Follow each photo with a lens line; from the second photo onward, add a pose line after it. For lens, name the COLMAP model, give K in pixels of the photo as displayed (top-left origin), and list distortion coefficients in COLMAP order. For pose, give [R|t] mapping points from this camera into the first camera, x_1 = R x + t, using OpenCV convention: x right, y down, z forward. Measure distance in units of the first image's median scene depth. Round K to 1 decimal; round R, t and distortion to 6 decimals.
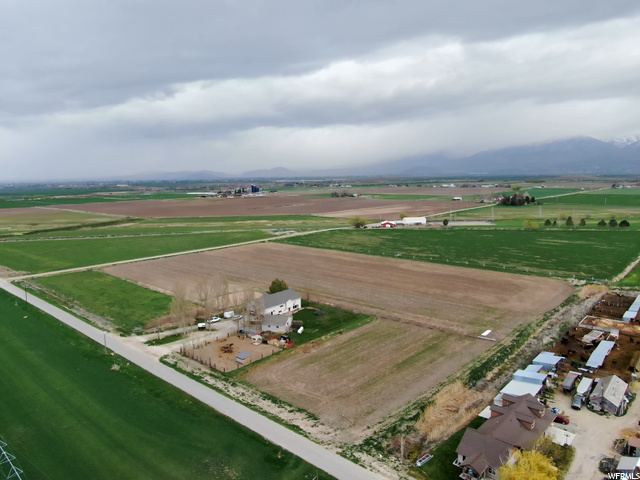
lens RADIAL K [[439.7, 0, 323.3], [0, 439.7, 302.7], [0, 0, 1]] dist [-0.002834, -0.007309]
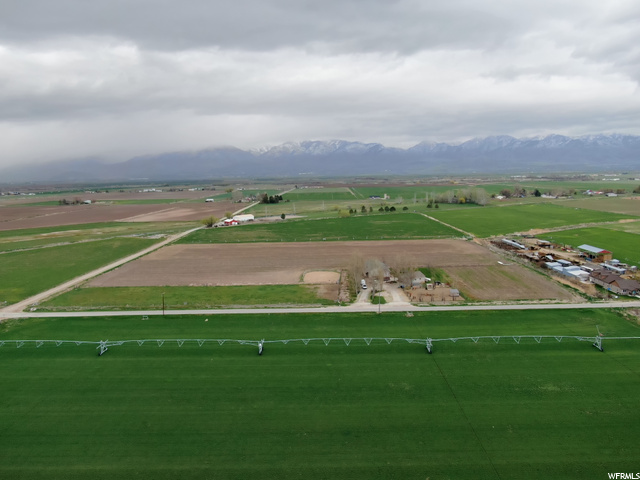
lens RADIAL K [[439.7, 0, 323.3], [0, 439.7, 302.7], [0, 0, 1]] dist [-0.002834, -0.007309]
pose [[0.749308, -0.185522, 0.635704, -0.421620], [0.193024, 0.979459, 0.058324, -0.003886], [-0.633466, 0.079003, 0.769727, 0.042924]]
